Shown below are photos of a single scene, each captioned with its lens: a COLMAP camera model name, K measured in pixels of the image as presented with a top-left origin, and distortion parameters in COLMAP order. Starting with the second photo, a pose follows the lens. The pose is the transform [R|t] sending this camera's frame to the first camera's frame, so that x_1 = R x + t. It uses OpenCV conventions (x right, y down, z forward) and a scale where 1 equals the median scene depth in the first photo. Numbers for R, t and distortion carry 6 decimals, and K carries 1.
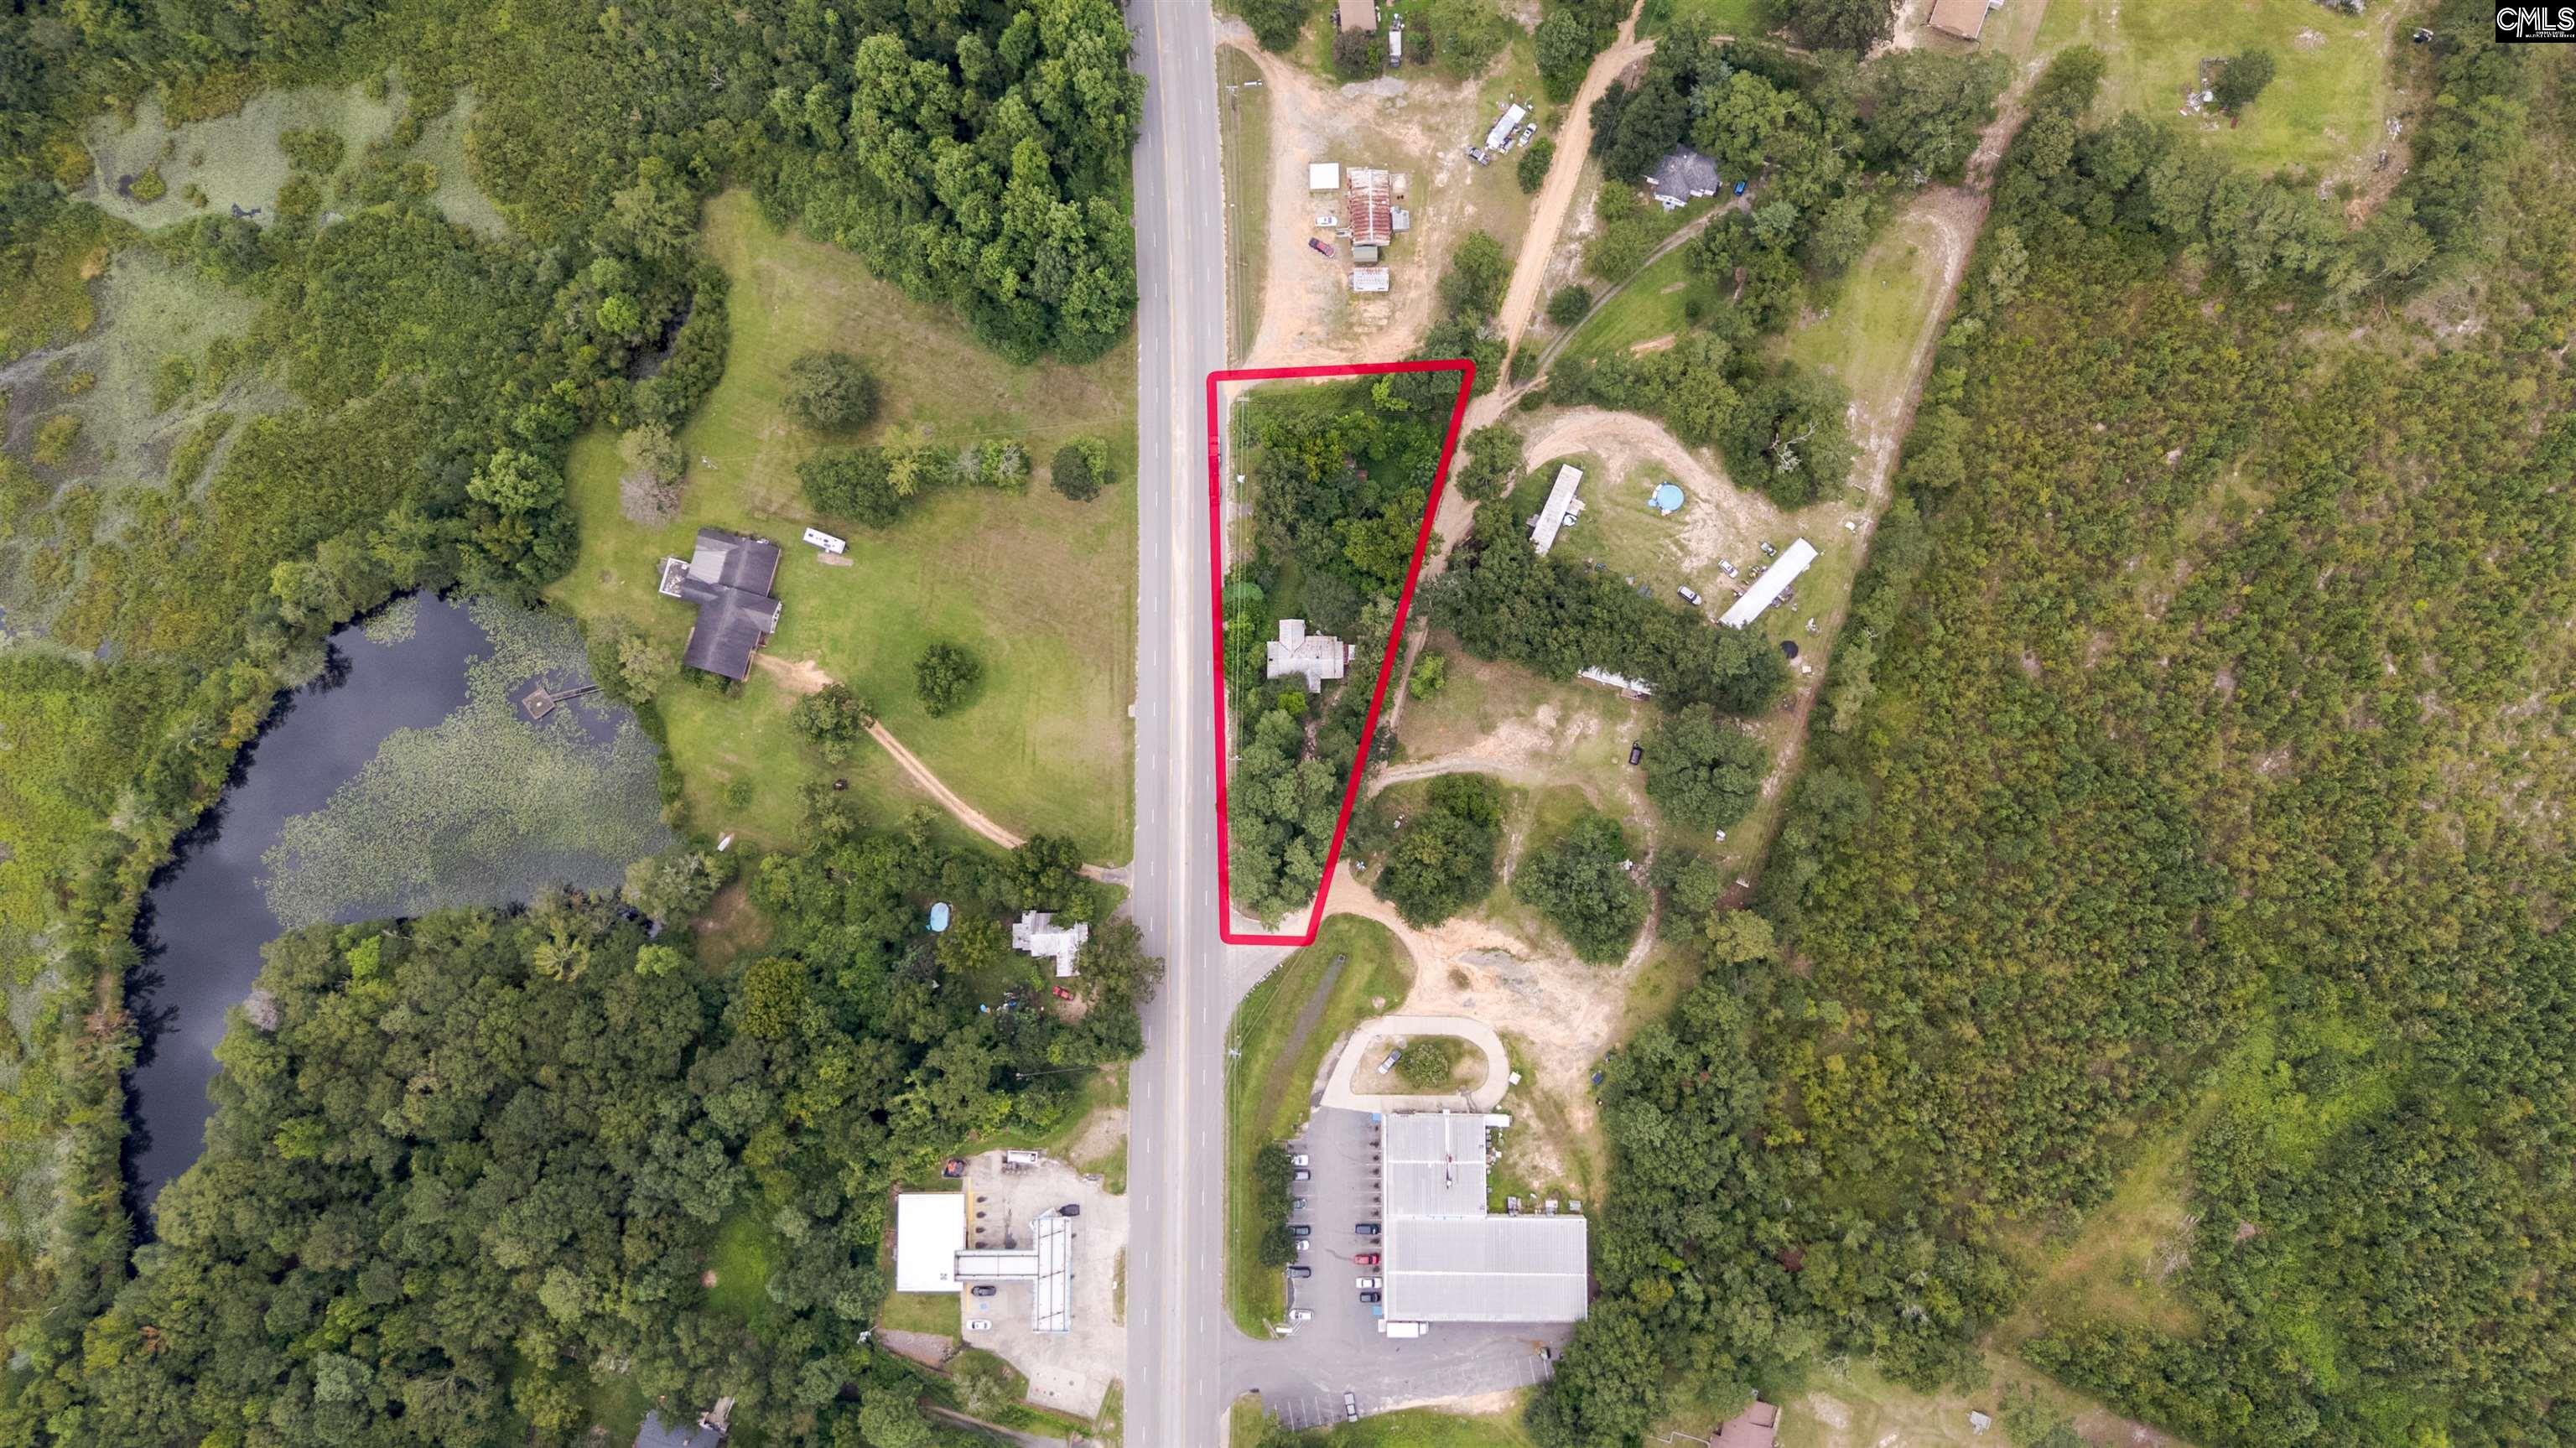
lens RADIAL K [[1900.7, 0, 1288.0], [0, 1900.7, 724.0], [0, 0, 1]] dist [0.063179, -0.063053]
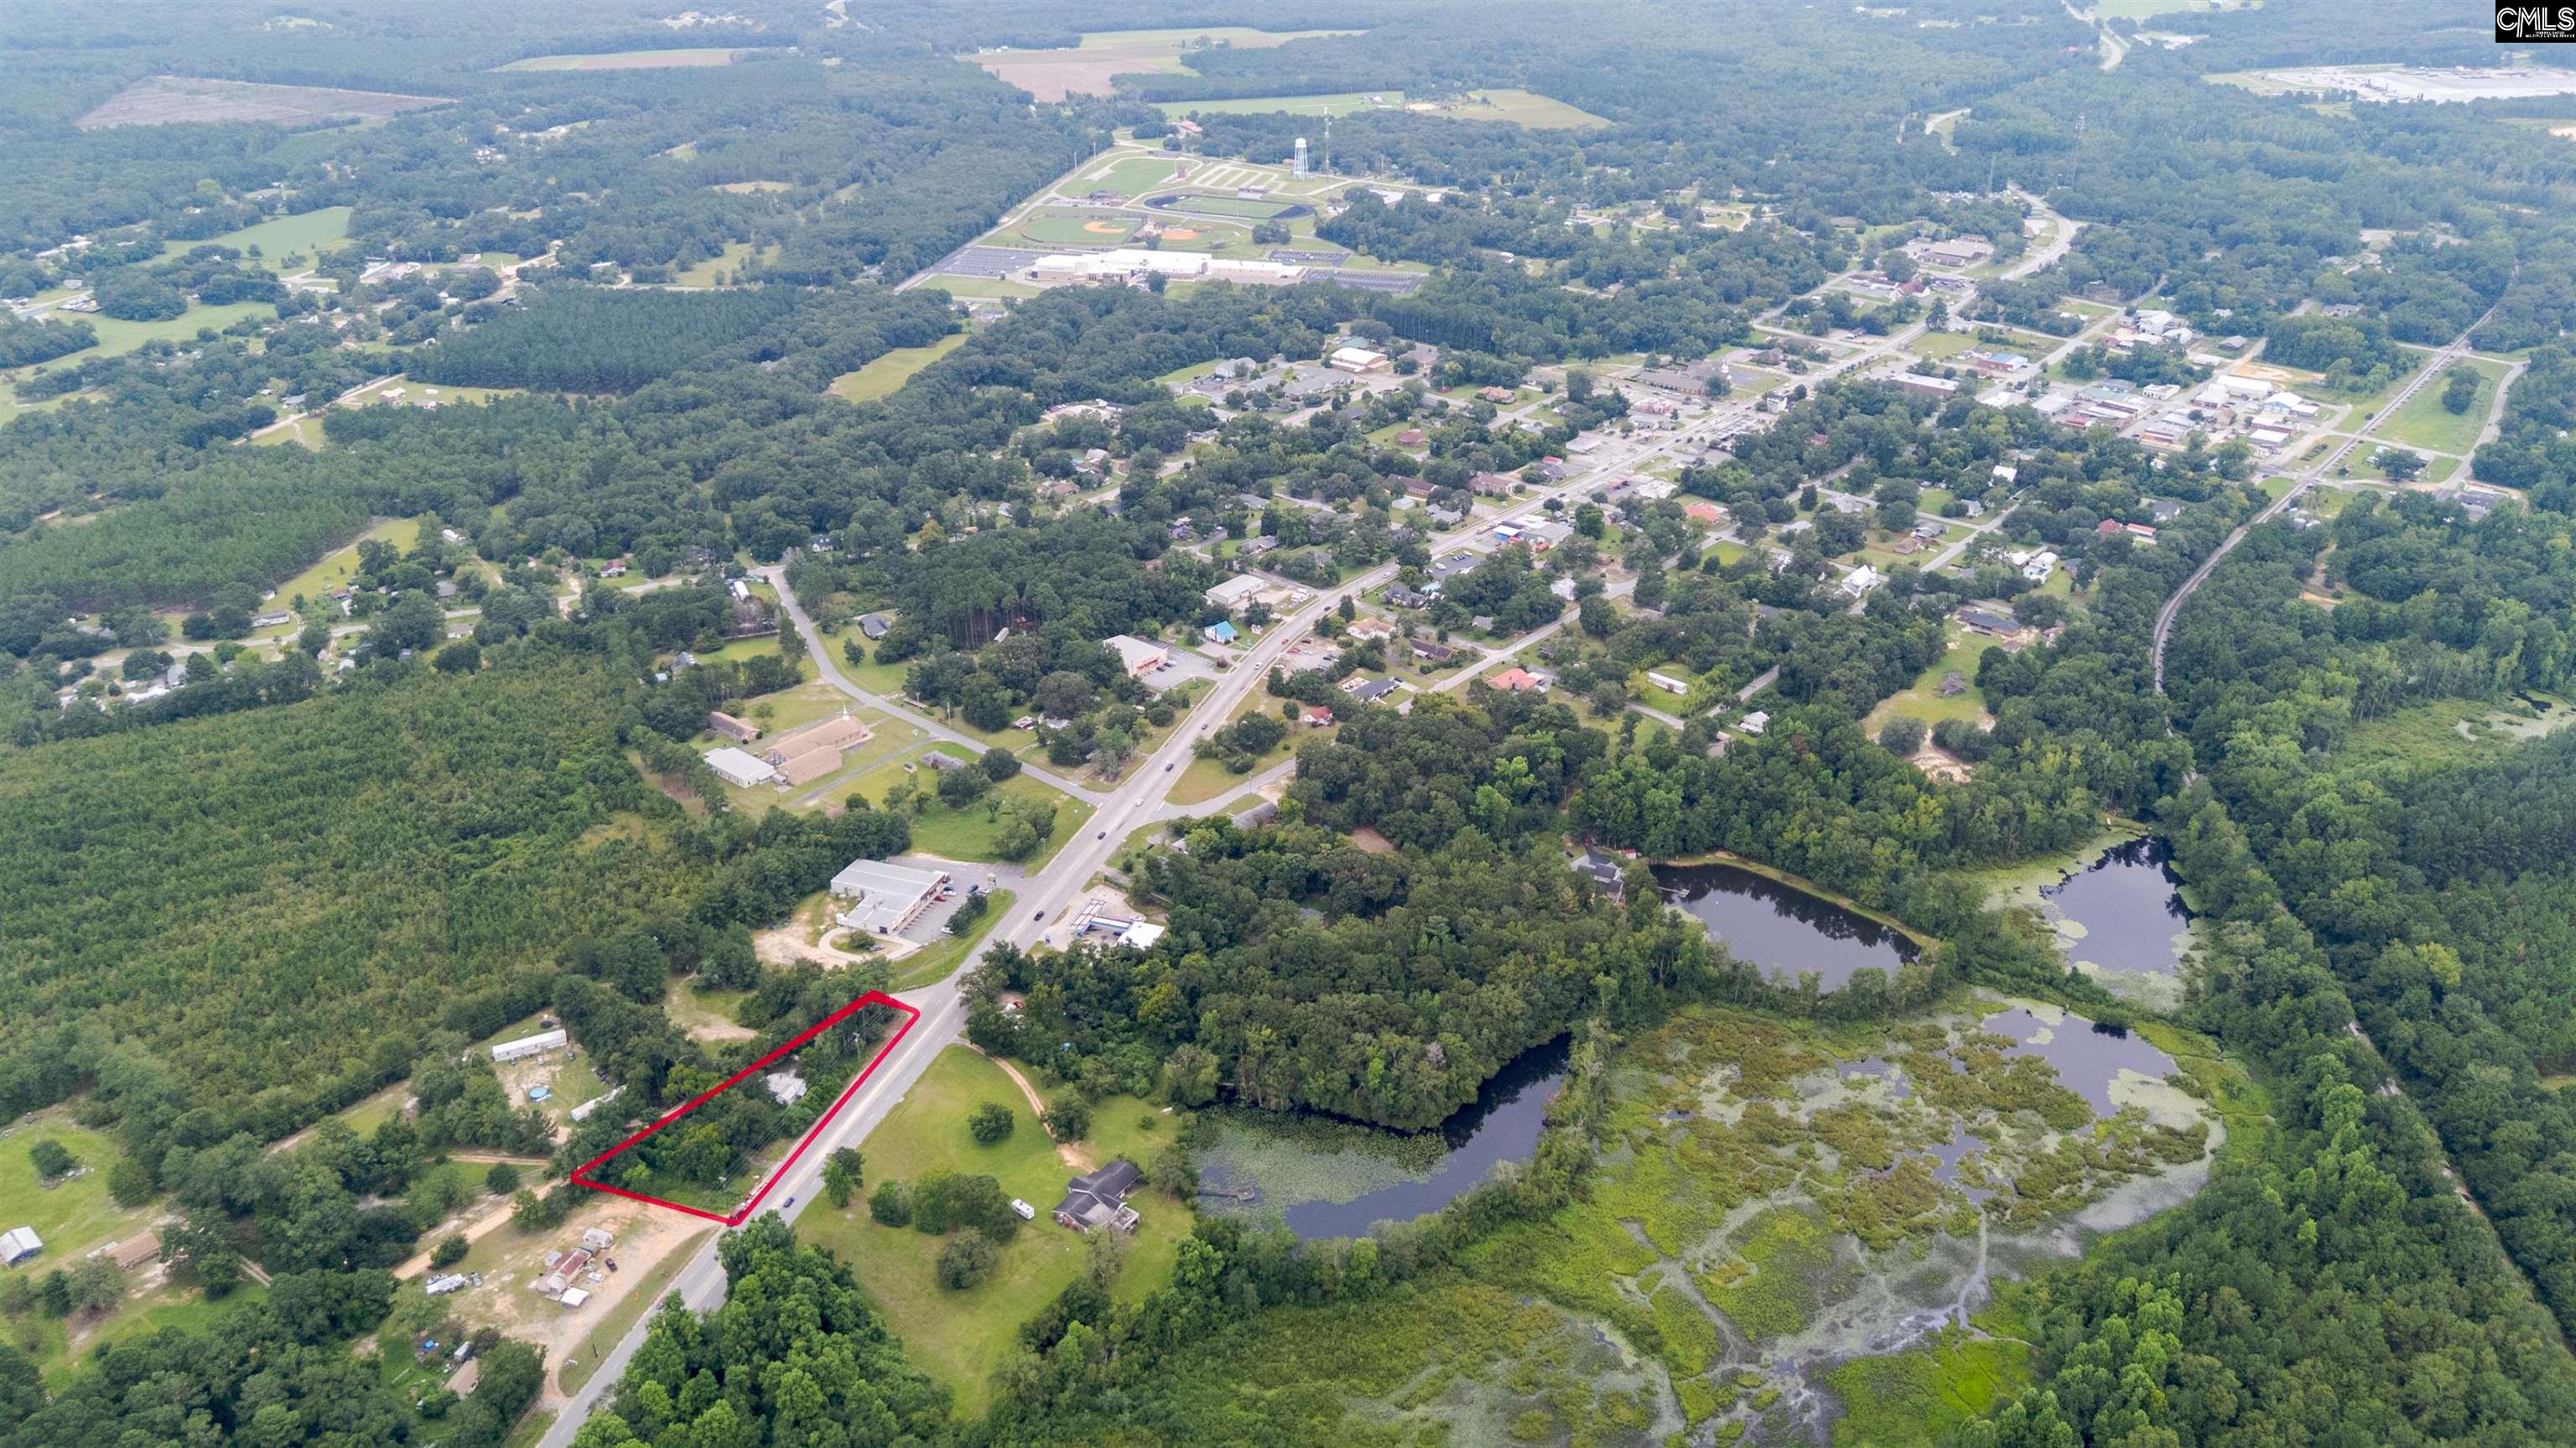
lens RADIAL K [[1893.8, 0, 1288.0], [0, 1893.8, 724.0], [0, 0, 1]] dist [0.109105, -0.200186]
pose [[-0.935906, -0.119572, 0.331336, -0.895666], [0.351992, -0.353496, 0.866684, -1.192221], [0.013495, 0.927762, 0.372928, 0.110584]]
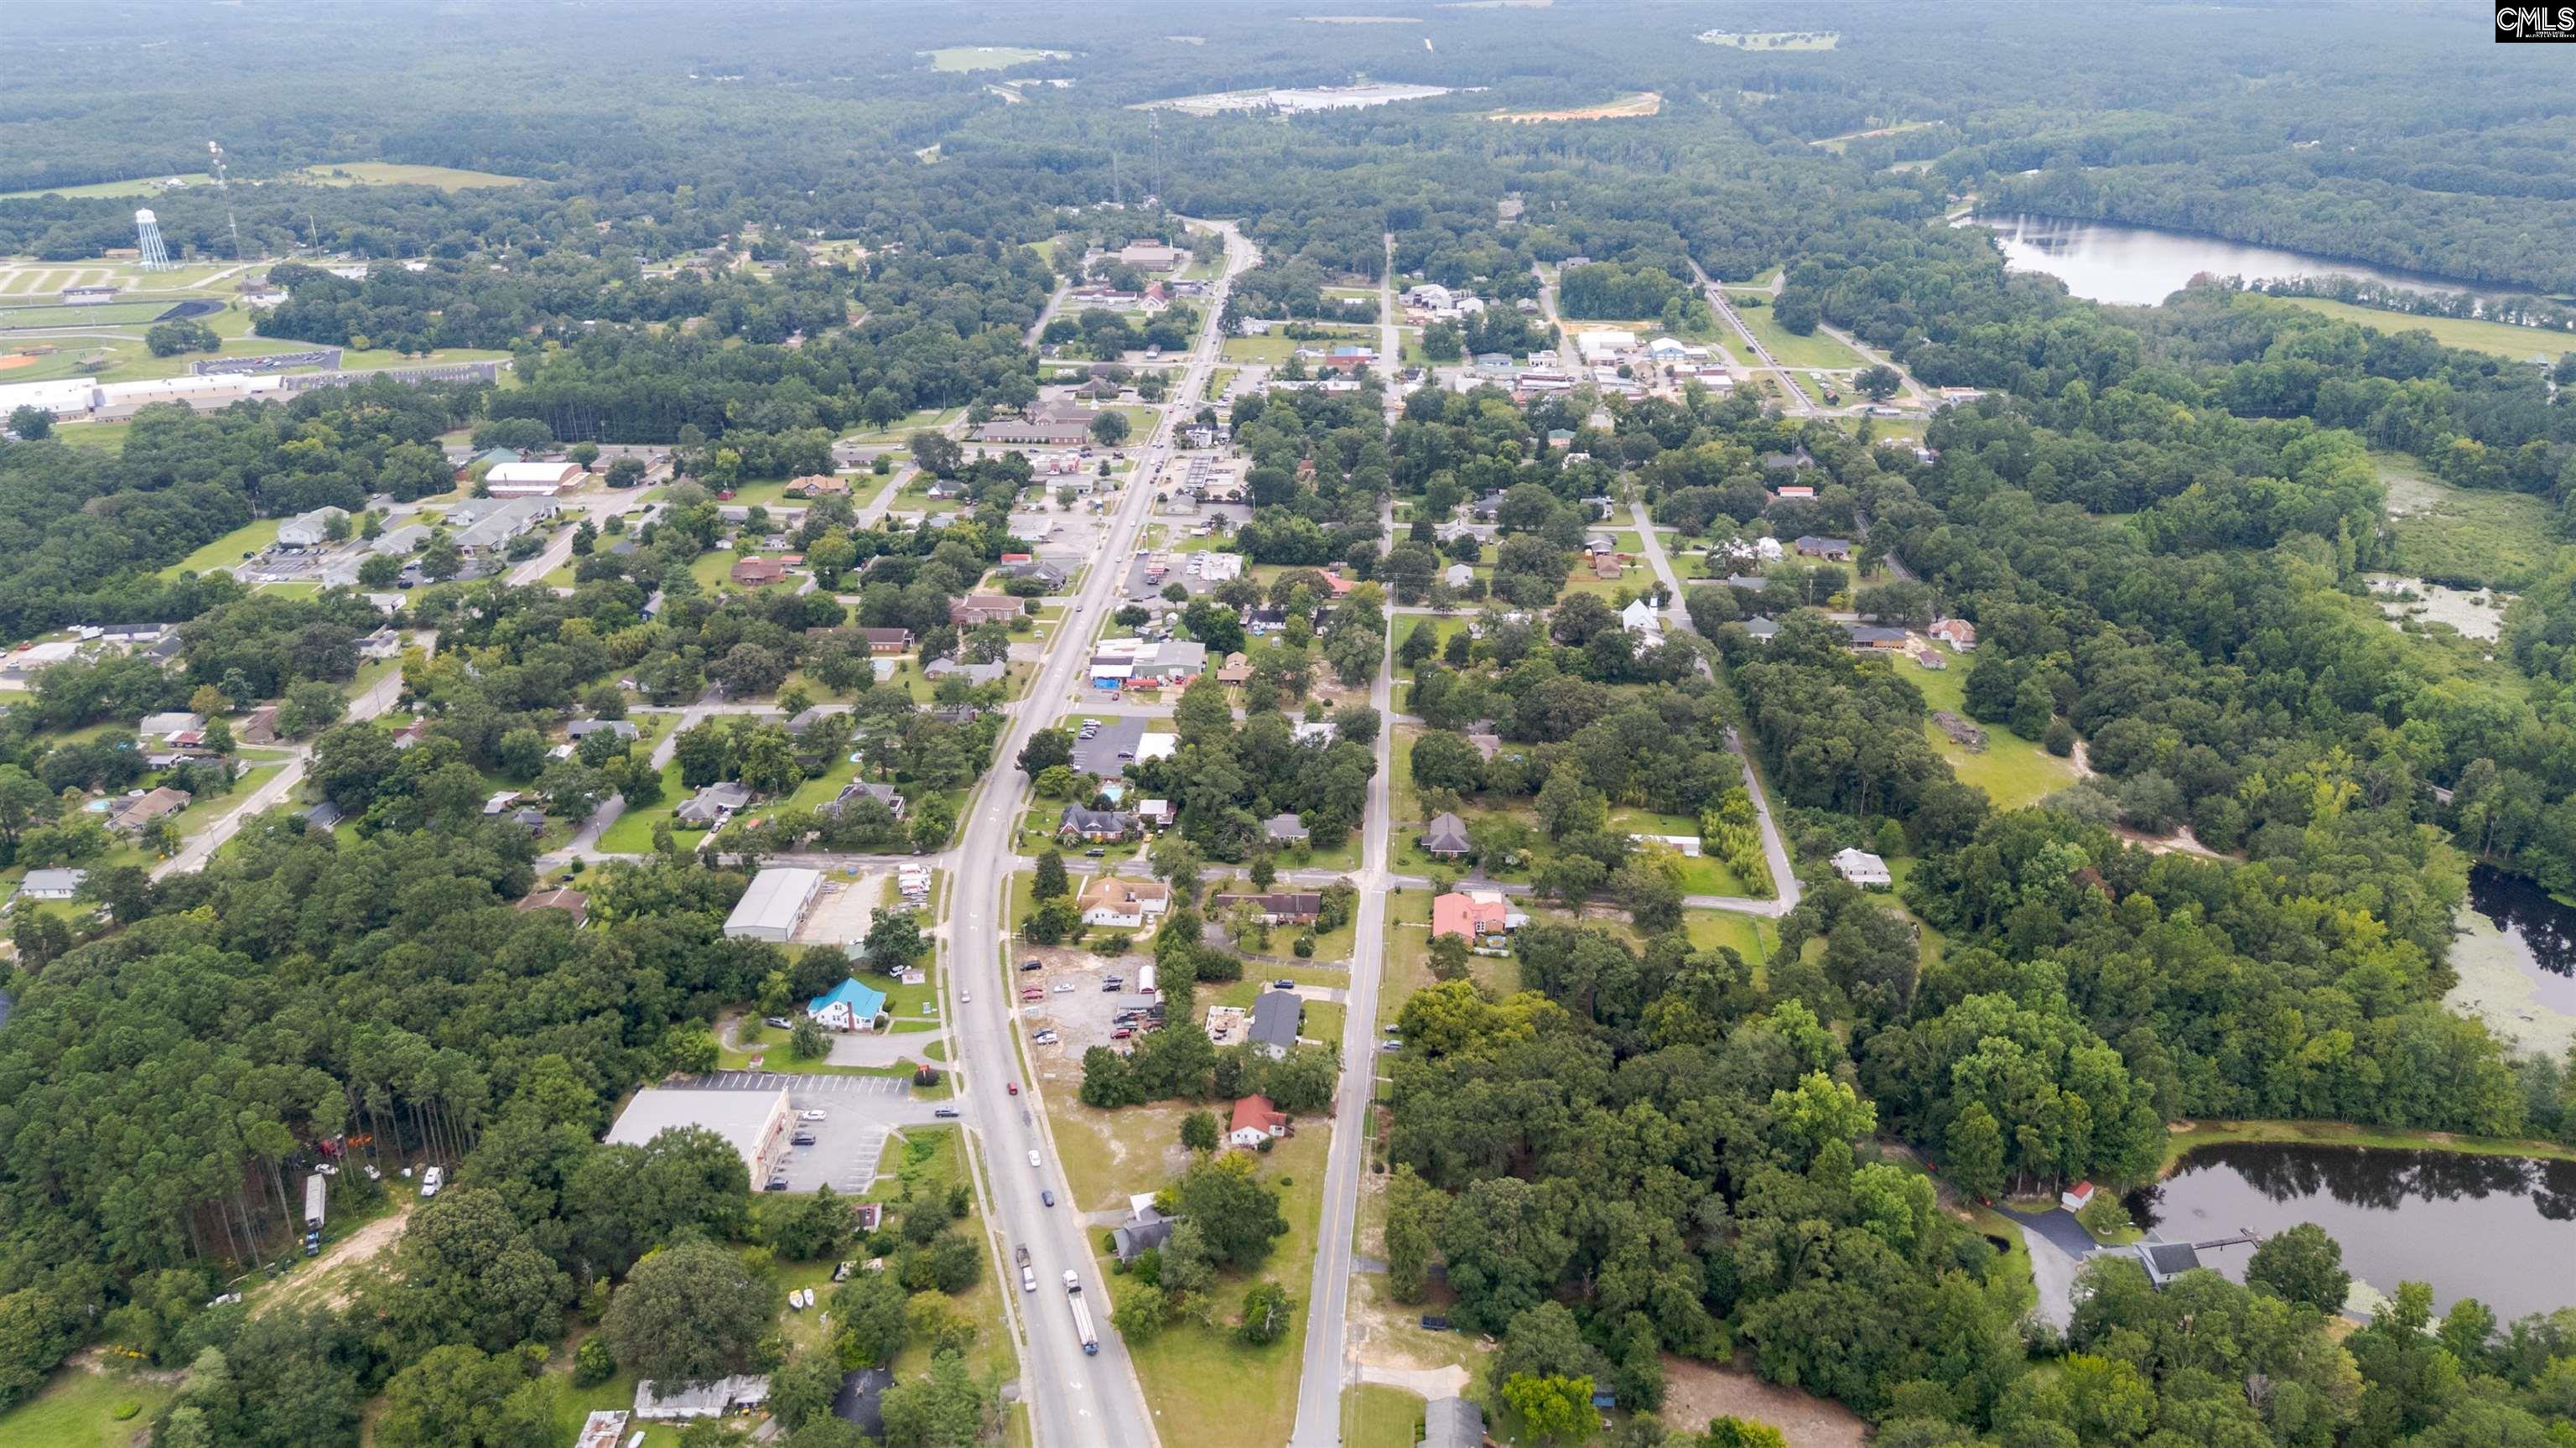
lens RADIAL K [[1900.7, 0, 1288.0], [0, 1900.7, 724.0], [0, 0, 1]] dist [0.063179, -0.063053]
pose [[-0.956025, 0.151883, -0.250893, 0.018874], [-0.286726, -0.304133, 0.908455, -0.094755], [0.061674, 0.940444, 0.334308, 0.401145]]
